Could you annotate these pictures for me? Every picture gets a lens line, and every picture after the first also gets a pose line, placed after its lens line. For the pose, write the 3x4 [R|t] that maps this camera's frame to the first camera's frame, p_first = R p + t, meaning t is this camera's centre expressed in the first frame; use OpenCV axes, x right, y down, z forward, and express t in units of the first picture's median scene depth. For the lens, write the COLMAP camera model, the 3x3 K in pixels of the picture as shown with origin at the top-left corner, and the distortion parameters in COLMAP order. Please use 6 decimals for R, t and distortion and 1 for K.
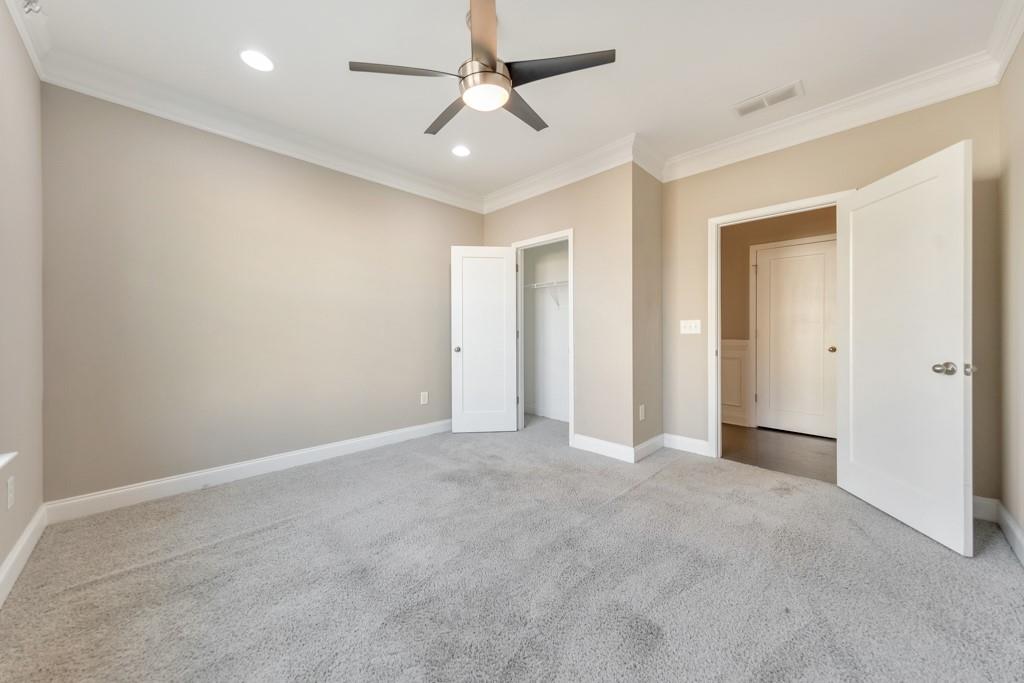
lens RADIAL K [[357.1, 0, 512.3], [0, 357.1, 331.0], [0, 0, 1]] dist [0.000951, 0.000024]
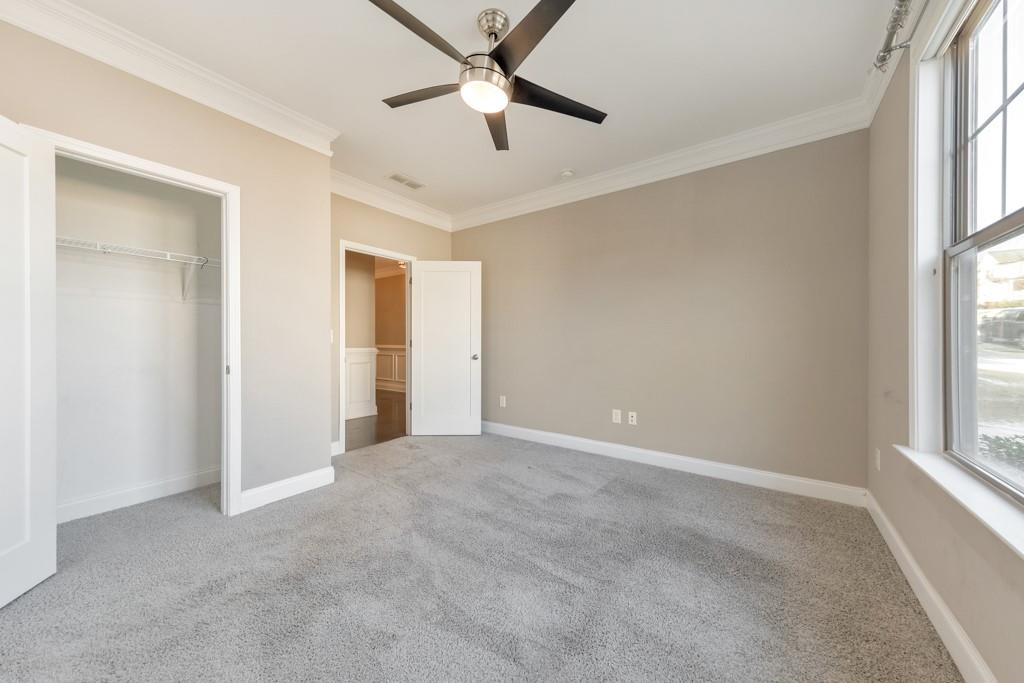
lens RADIAL K [[350.5, 0, 512.7], [0, 350.5, 338.8], [0, 0, 1]] dist [0.004693, 0.000076]
pose [[-0.152202, 0.005843, 0.988332, -0.772073], [-0.003151, 0.999975, -0.006397, -0.000698], [-0.988344, -0.004088, -0.152180, 0.813428]]
